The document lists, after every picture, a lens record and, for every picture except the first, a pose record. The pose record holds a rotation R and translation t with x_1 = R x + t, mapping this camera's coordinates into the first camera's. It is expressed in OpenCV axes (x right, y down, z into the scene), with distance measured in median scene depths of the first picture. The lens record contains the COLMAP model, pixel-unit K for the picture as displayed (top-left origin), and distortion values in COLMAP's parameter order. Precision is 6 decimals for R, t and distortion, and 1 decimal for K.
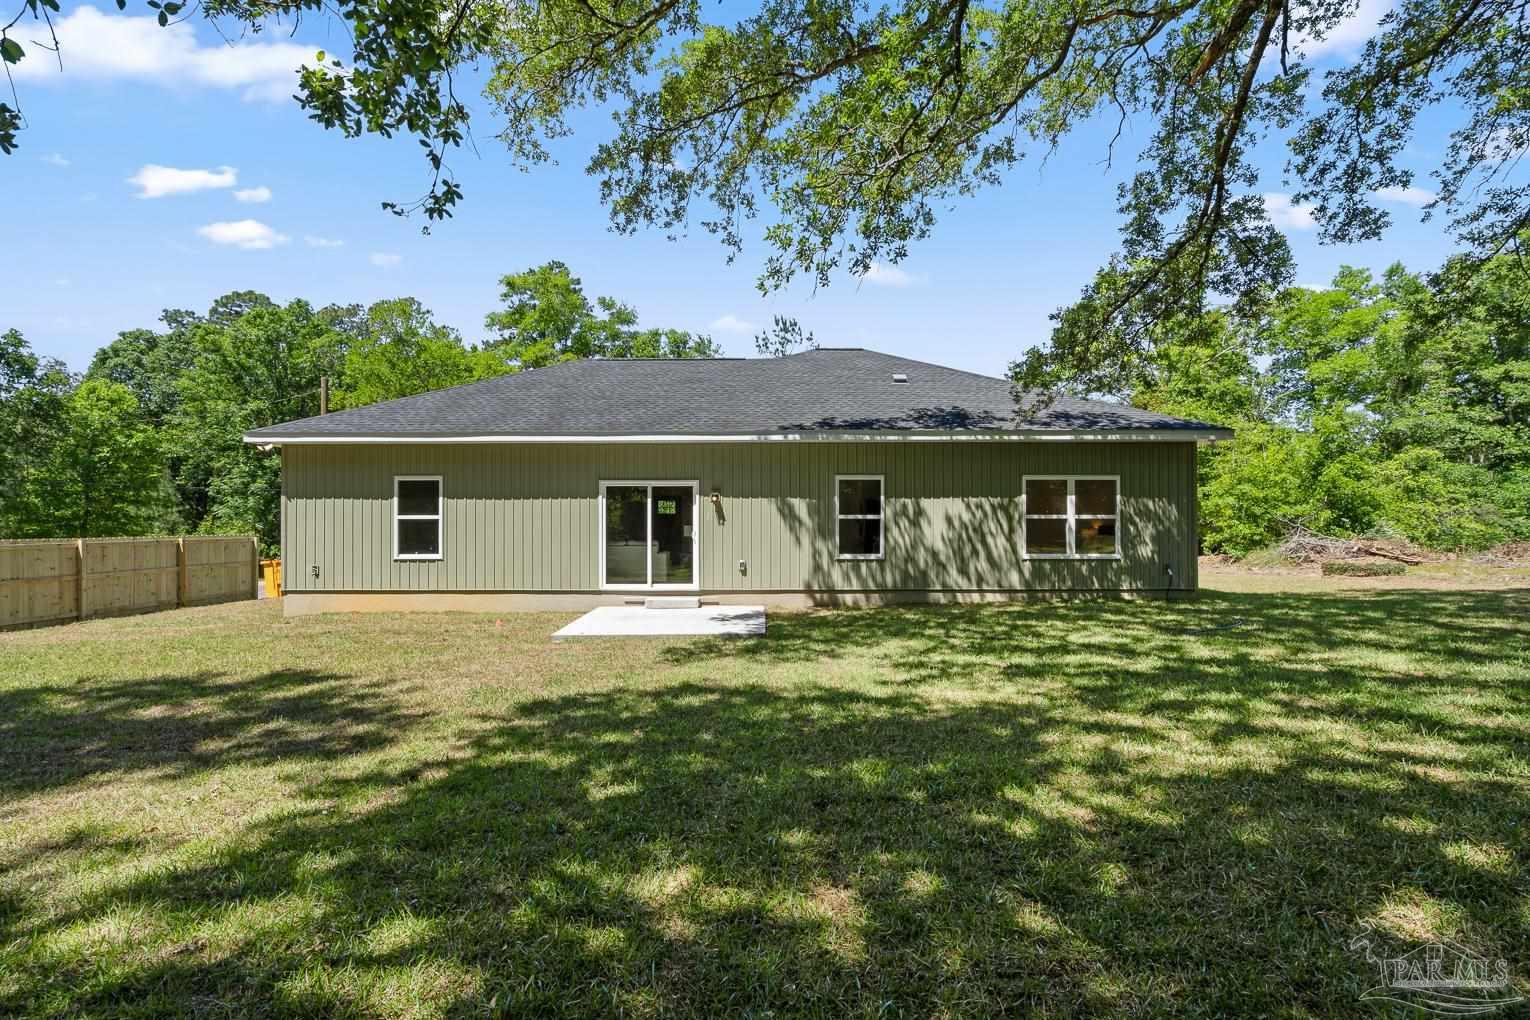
lens RADIAL K [[687.4, 0, 765.9], [0, 687.4, 509.4], [0, 0, 1]] dist [-0.012771, 0.003080]
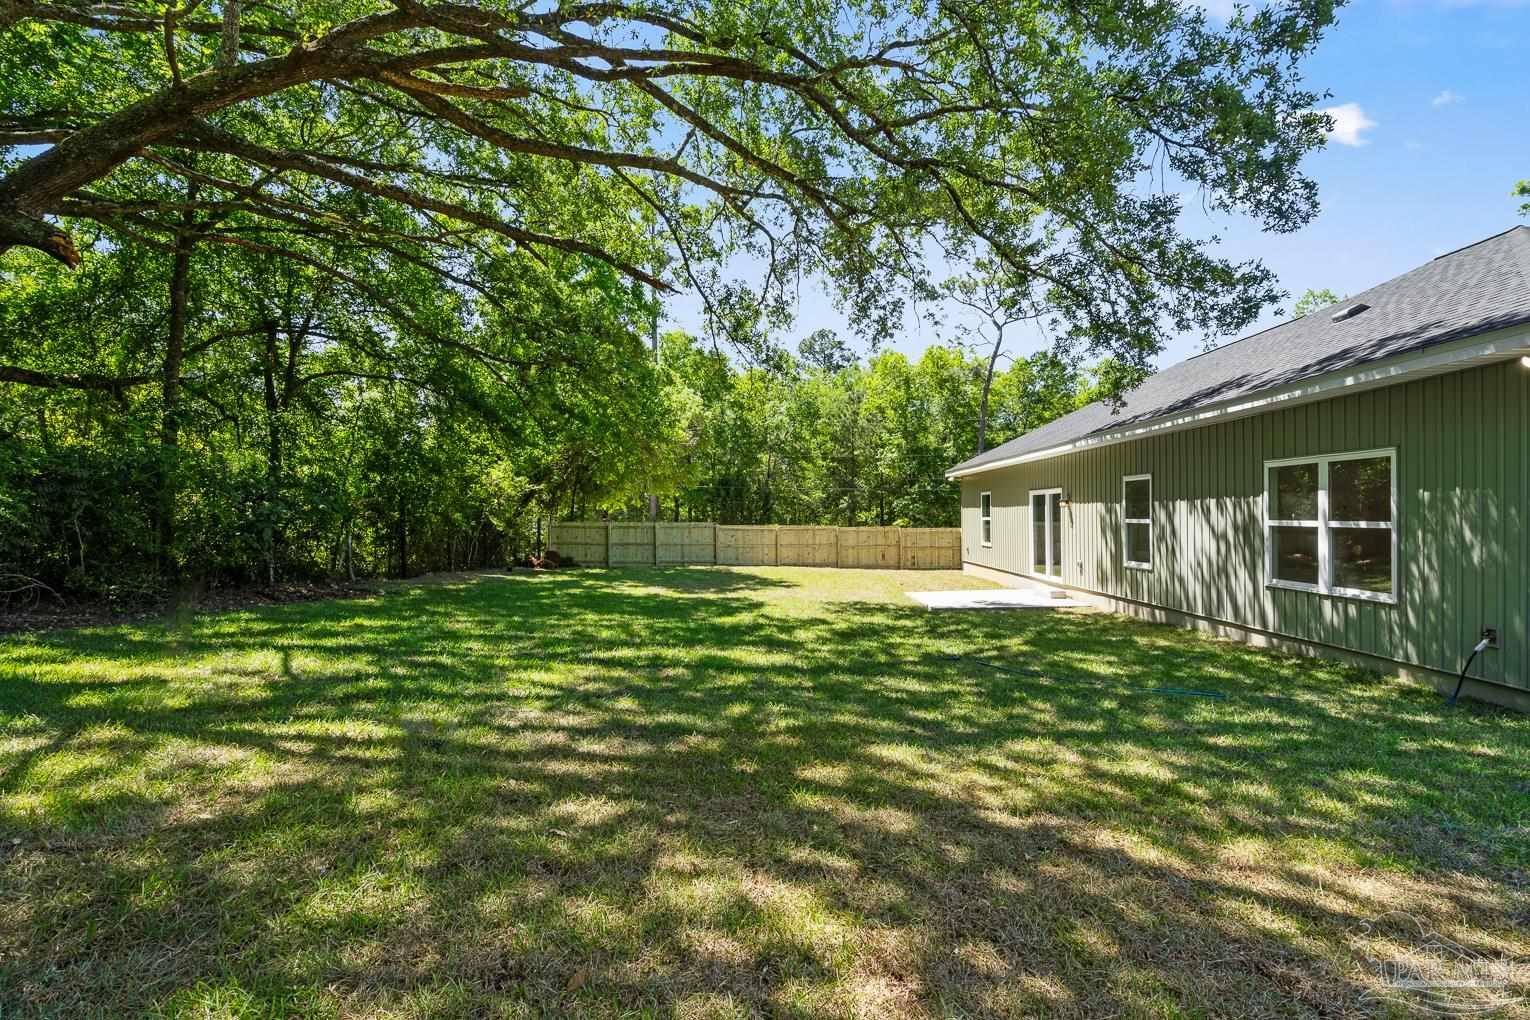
lens RADIAL K [[687.4, 0, 759.7], [0, 687.4, 519.7], [0, 0, 1]] dist [-0.012771, 0.003080]
pose [[-0.000836, 0.008013, -0.999968, 1.041700], [-0.016513, 0.999831, 0.008025, 0.010800], [0.999863, 0.016519, -0.000704, 0.494700]]
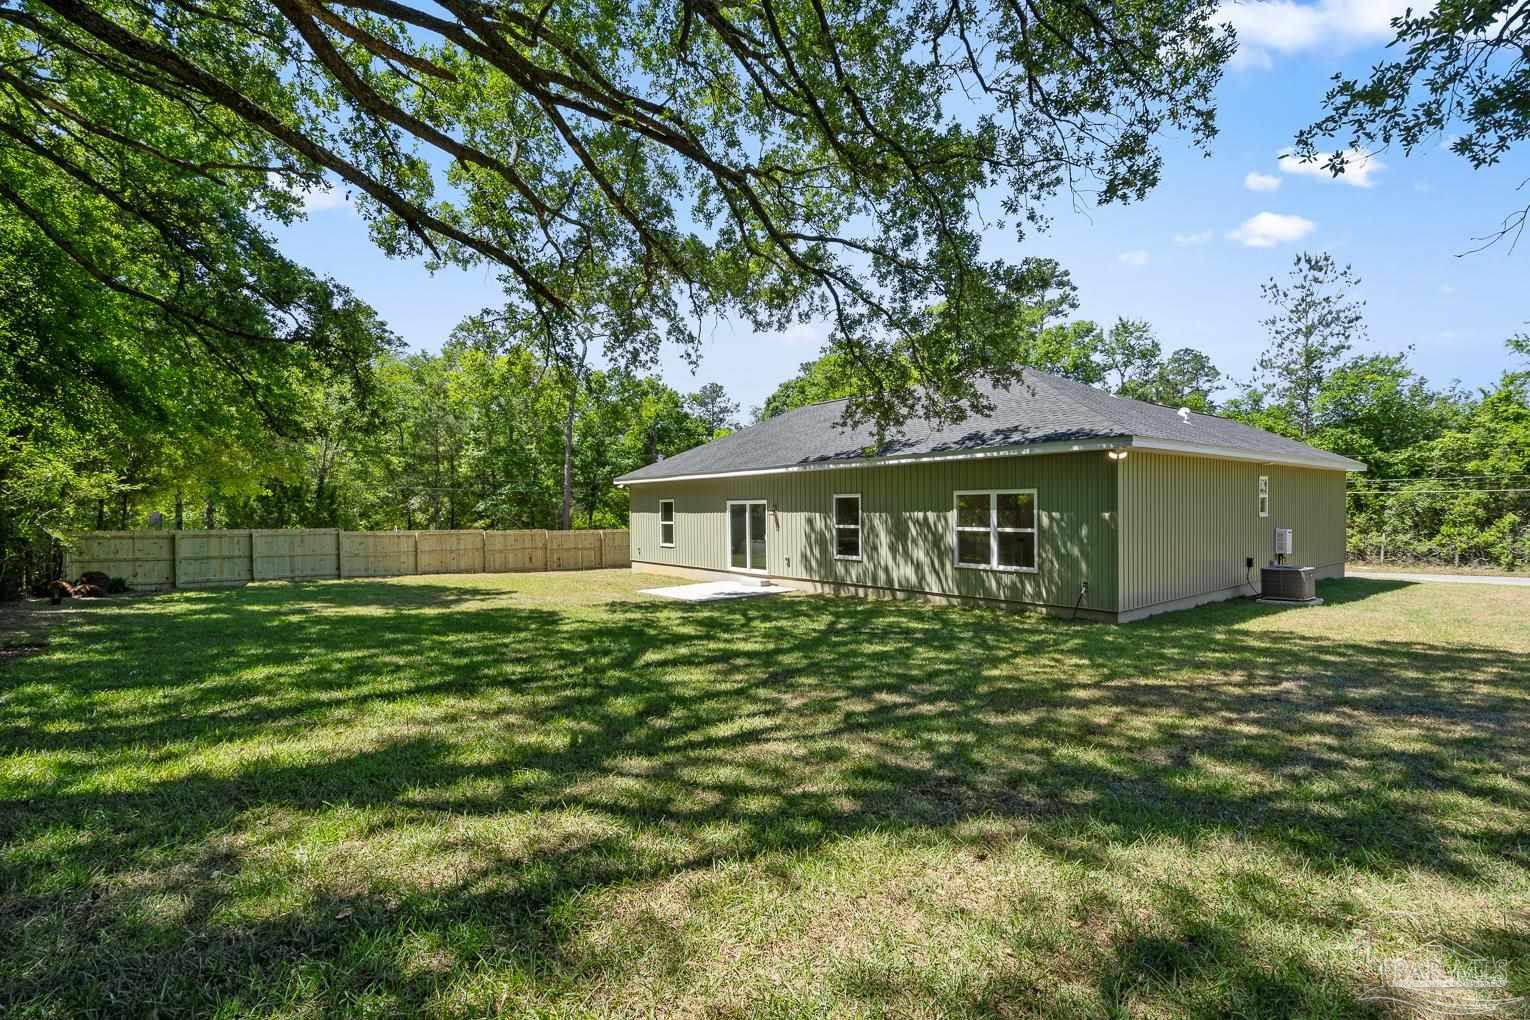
lens RADIAL K [[687.4, 0, 740.6], [0, 687.4, 514.9], [0, 0, 1]] dist [-0.012771, 0.003080]
pose [[0.615045, 0.002827, -0.788487, 1.024782], [-0.011324, 0.999922, -0.005248, -0.001866], [0.788411, 0.012157, 0.615029, 0.048567]]
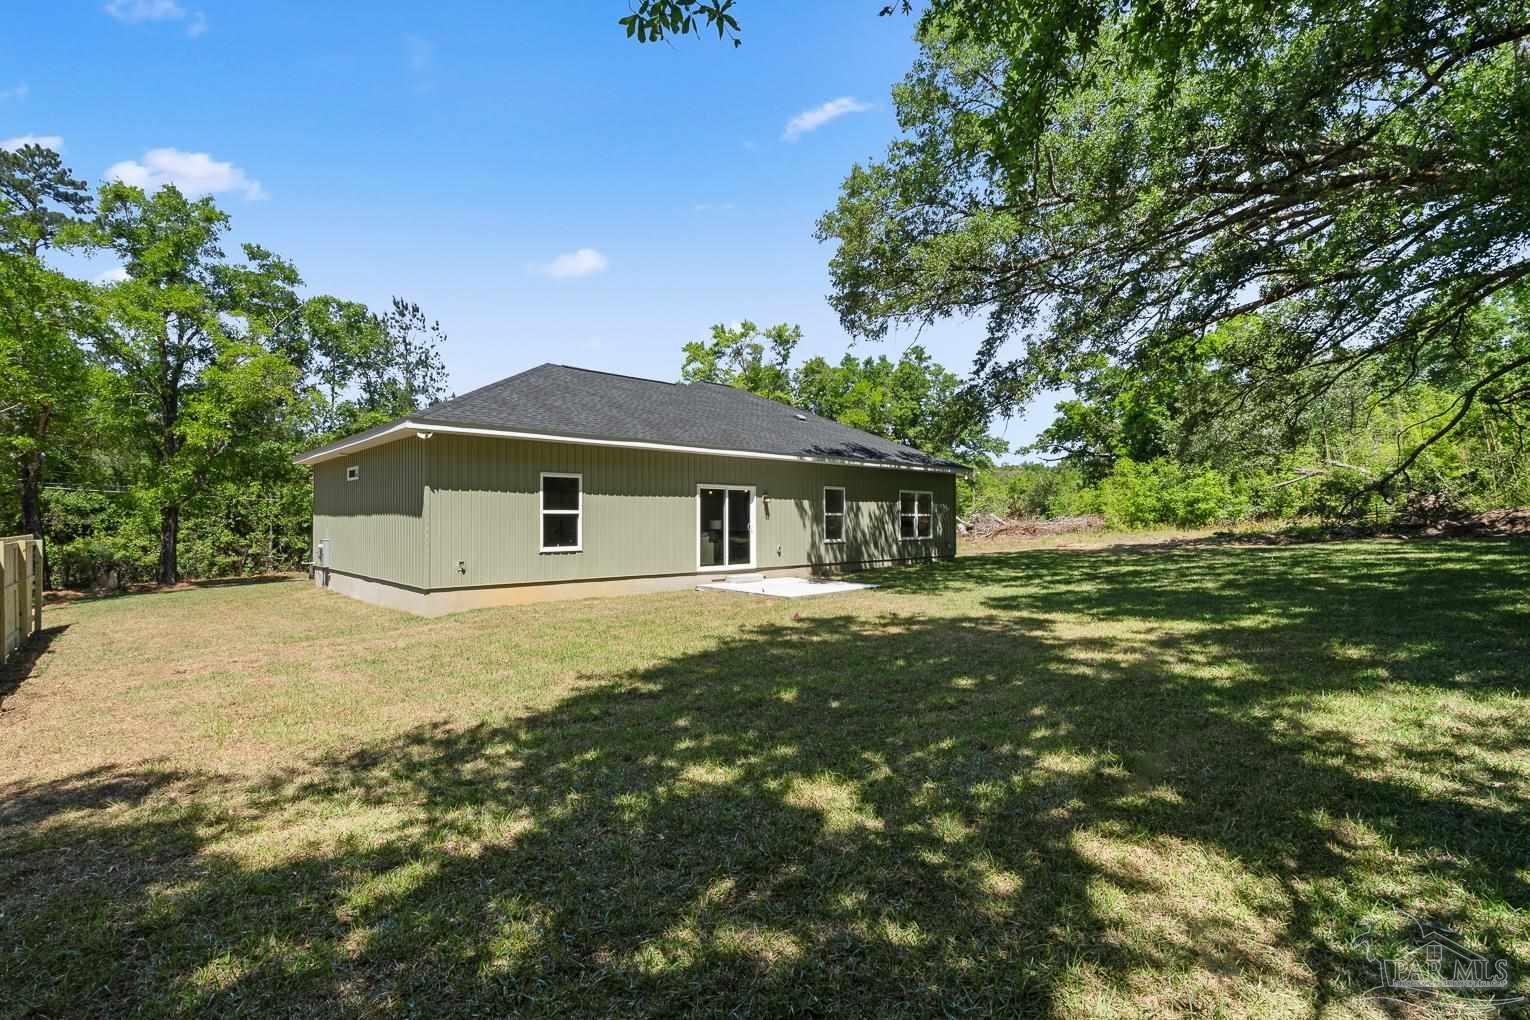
lens RADIAL K [[688.8, 0, 773.2], [0, 688.8, 517.4], [0, 0, 1]] dist [0.002069, 0.000533]
pose [[0.718177, 0.000371, 0.695861, -1.016055], [-0.004725, 0.999979, 0.004343, 0.013744], [-0.695845, -0.006407, 0.718164, 0.000789]]
